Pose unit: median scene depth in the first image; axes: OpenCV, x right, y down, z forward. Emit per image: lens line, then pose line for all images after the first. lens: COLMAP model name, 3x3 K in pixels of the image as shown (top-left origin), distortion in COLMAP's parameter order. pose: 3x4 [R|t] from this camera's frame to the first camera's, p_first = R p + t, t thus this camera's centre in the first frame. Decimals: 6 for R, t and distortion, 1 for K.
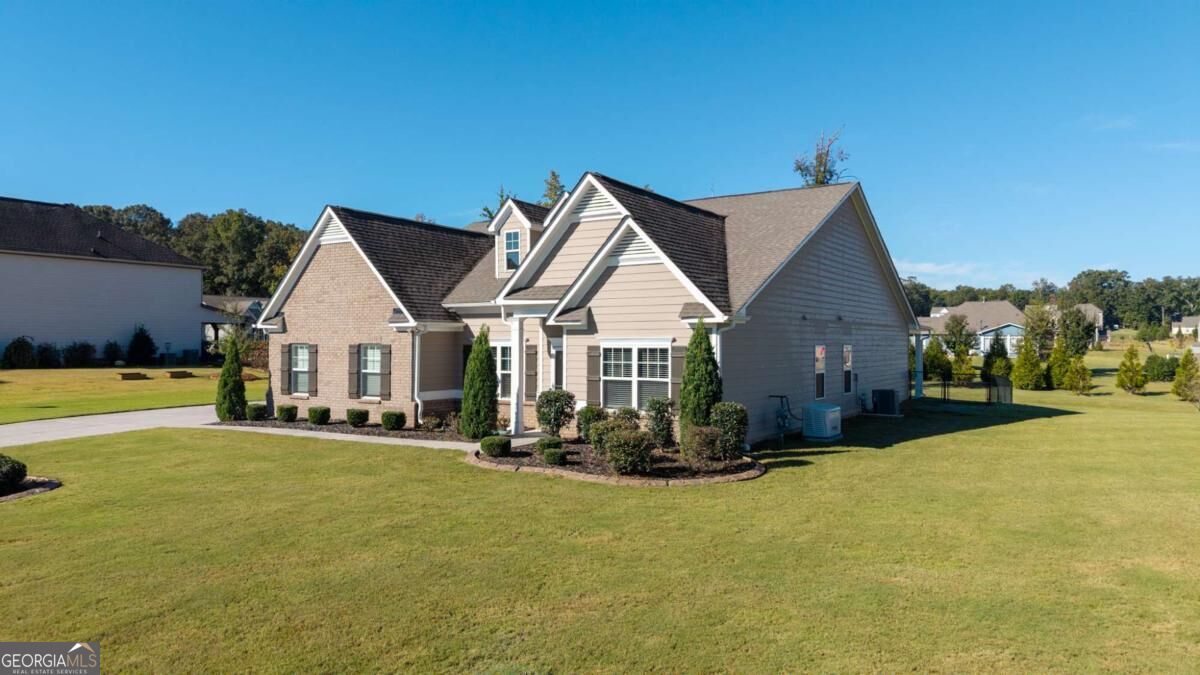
lens RADIAL K [[824.6, 0, 606.4], [0, 824.6, 341.5], [0, 0, 1]] dist [0.034335, -0.023757]
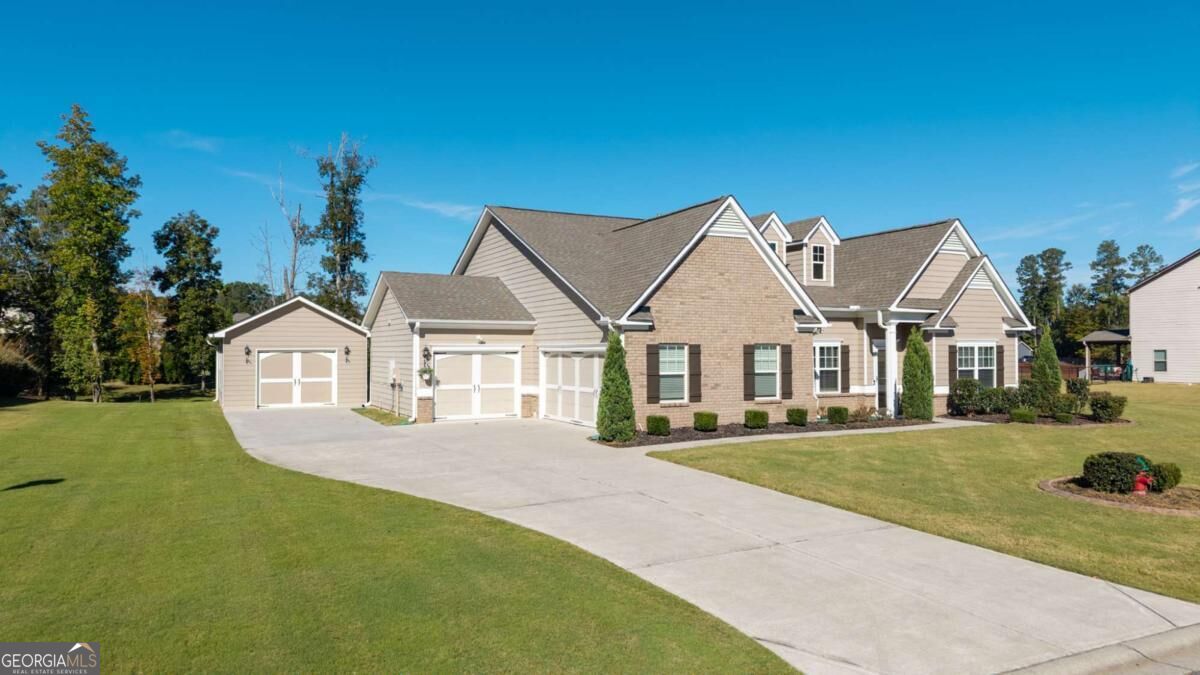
lens RADIAL K [[824.6, 0, 605.6], [0, 824.6, 344.2], [0, 0, 1]] dist [0.034335, -0.023757]
pose [[0.511697, 0.003868, 0.859157, -1.255647], [0.001366, 0.999985, -0.005315, 0.008478], [-0.859165, 0.003893, 0.511684, 0.669060]]
